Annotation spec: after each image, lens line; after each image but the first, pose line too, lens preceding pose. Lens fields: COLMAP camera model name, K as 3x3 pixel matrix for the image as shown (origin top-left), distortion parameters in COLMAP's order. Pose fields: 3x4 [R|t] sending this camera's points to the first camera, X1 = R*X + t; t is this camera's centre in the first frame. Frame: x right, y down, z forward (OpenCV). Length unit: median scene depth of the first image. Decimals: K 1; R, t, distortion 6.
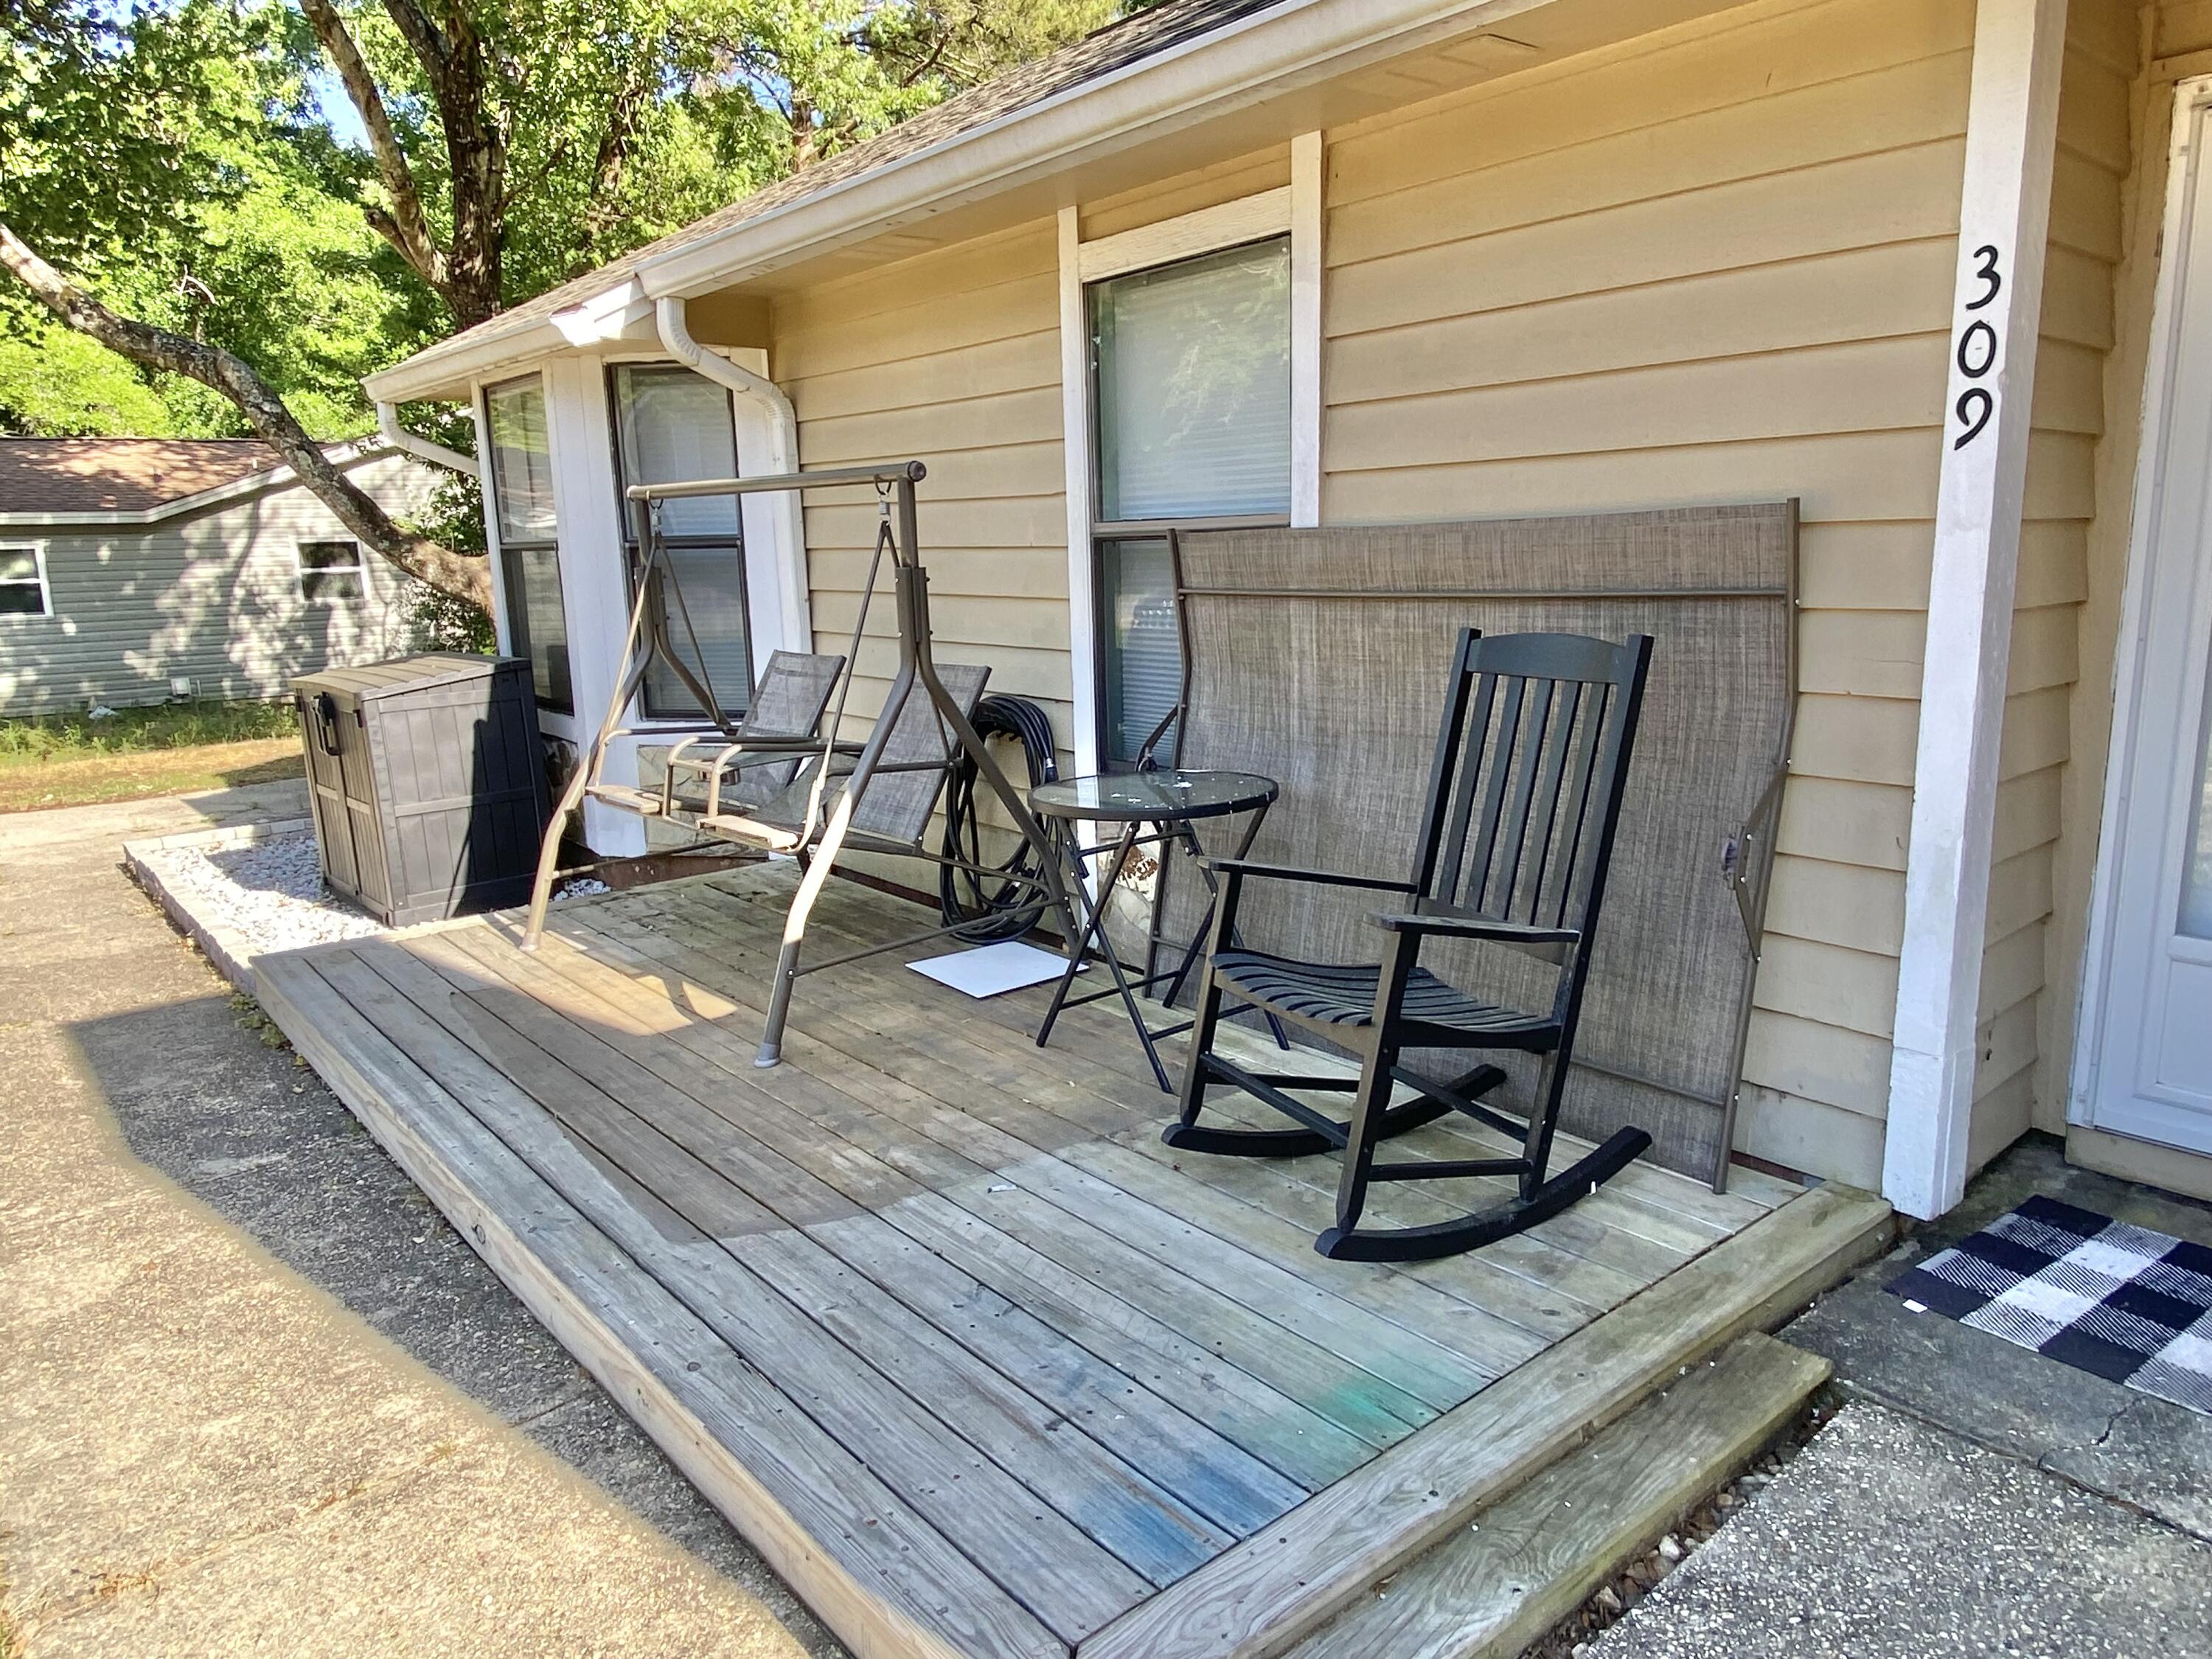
lens RADIAL K [[1469.1, 0, 1106.0], [0, 1469.1, 829.5], [0, 0, 1]] dist [0.065987, -0.057171]
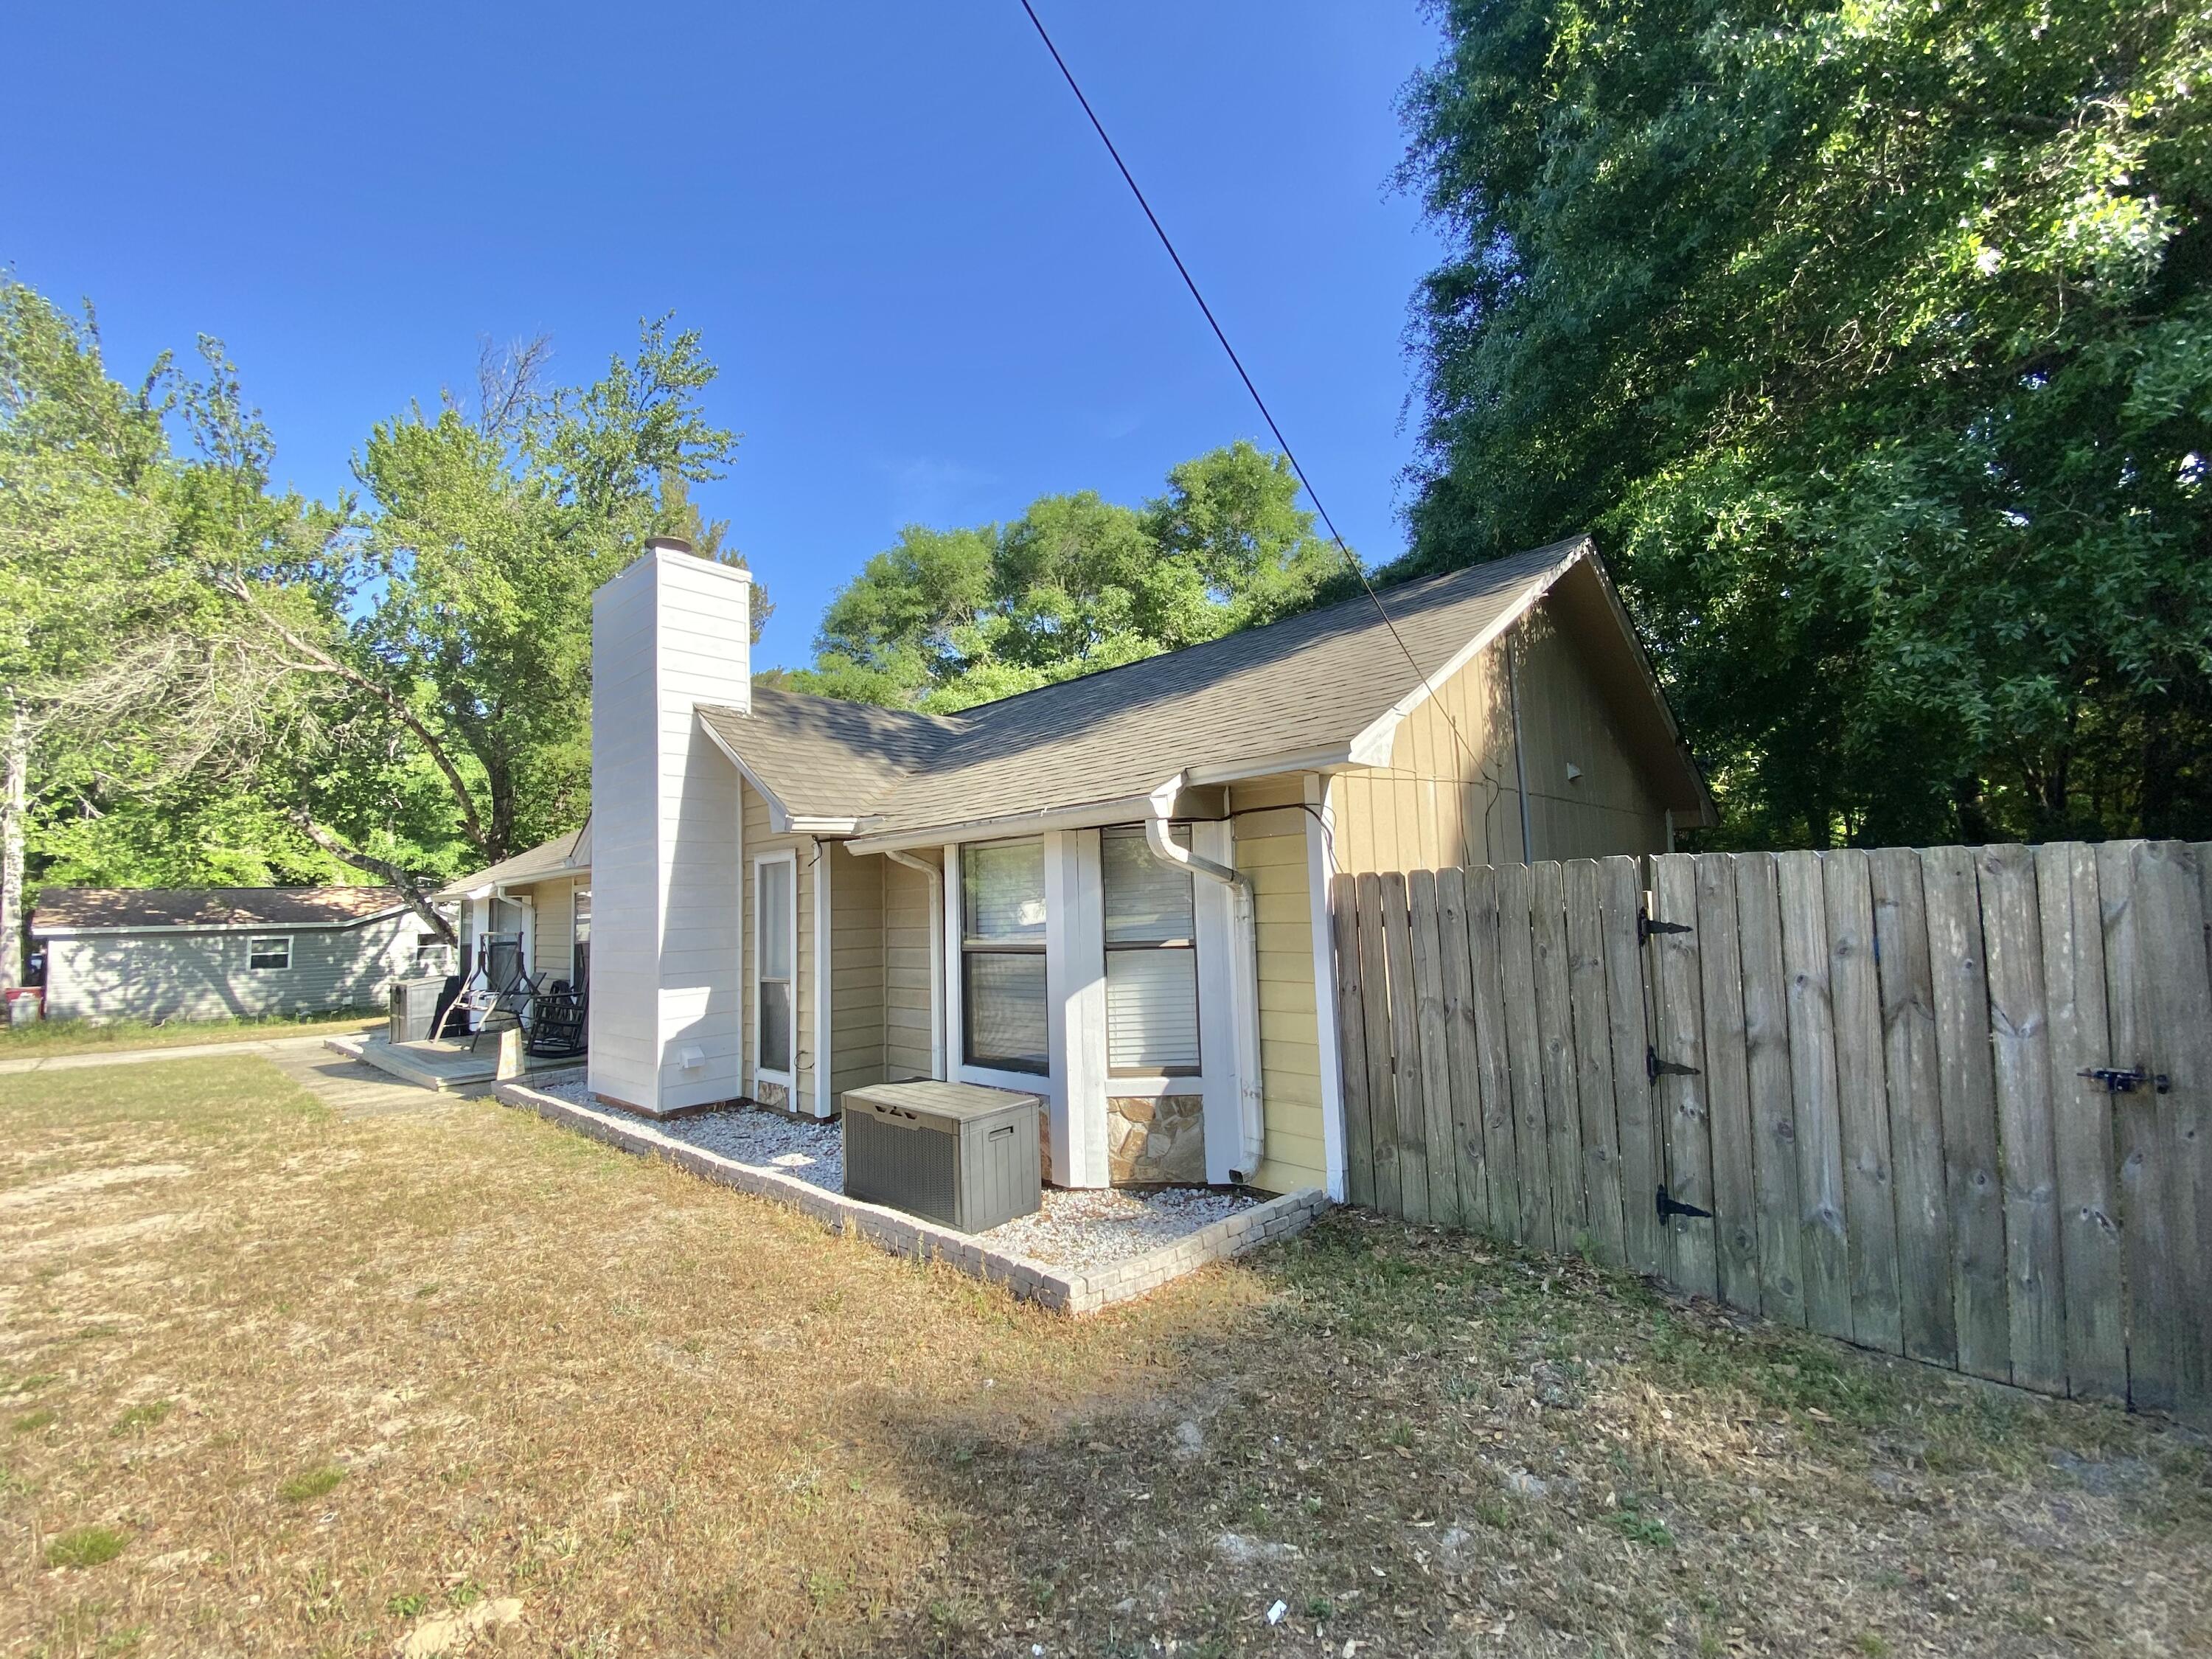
lens RADIAL K [[904.7, 0, 1106.0], [0, 904.7, 829.5], [0, 0, 1]] dist [0.041885, -0.027825]
pose [[0.990761, -0.006508, 0.135466, 1.944988], [0.043651, 0.961000, -0.273082, 0.492276], [-0.128406, 0.276472, 0.952405, -3.207608]]
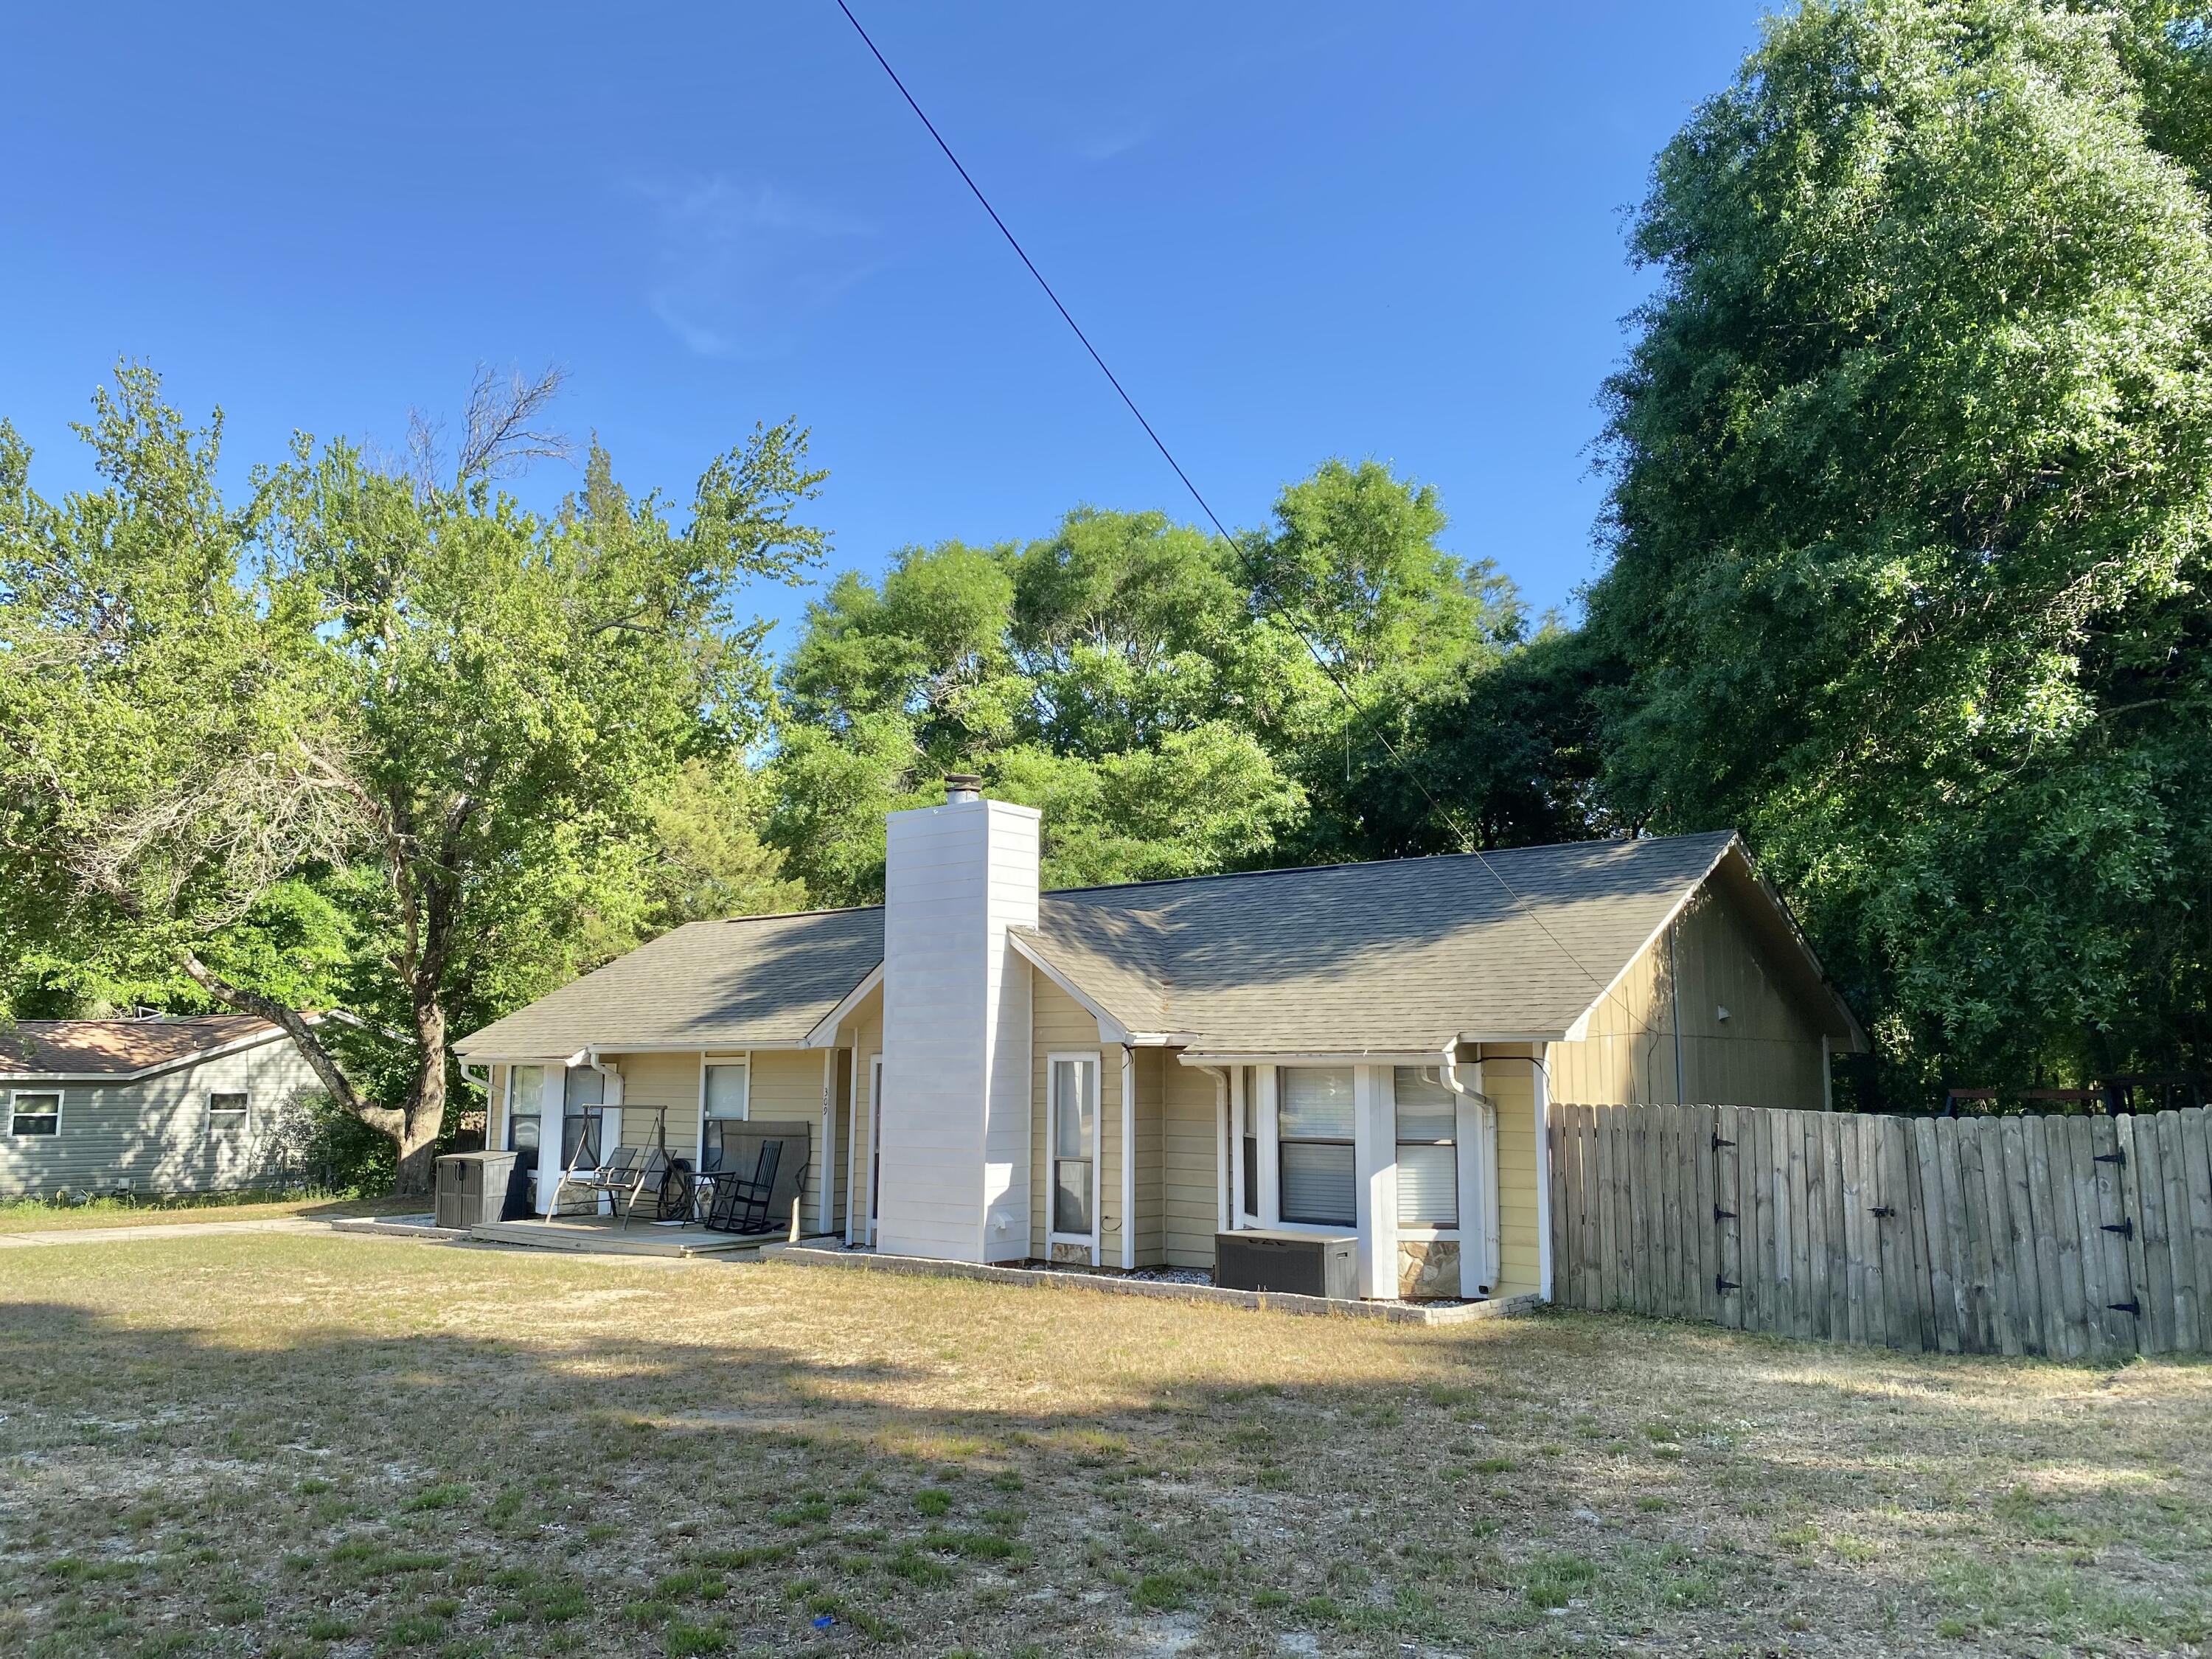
lens RADIAL K [[1695.9, 0, 1106.0], [0, 1695.9, 829.5], [0, 0, 1]] dist [0.035130, -0.000091]
pose [[0.981398, 0.053231, 0.184455, 0.283599], [0.011639, 0.942527, -0.333926, 1.053510], [-0.191629, 0.329861, 0.924375, -6.402487]]
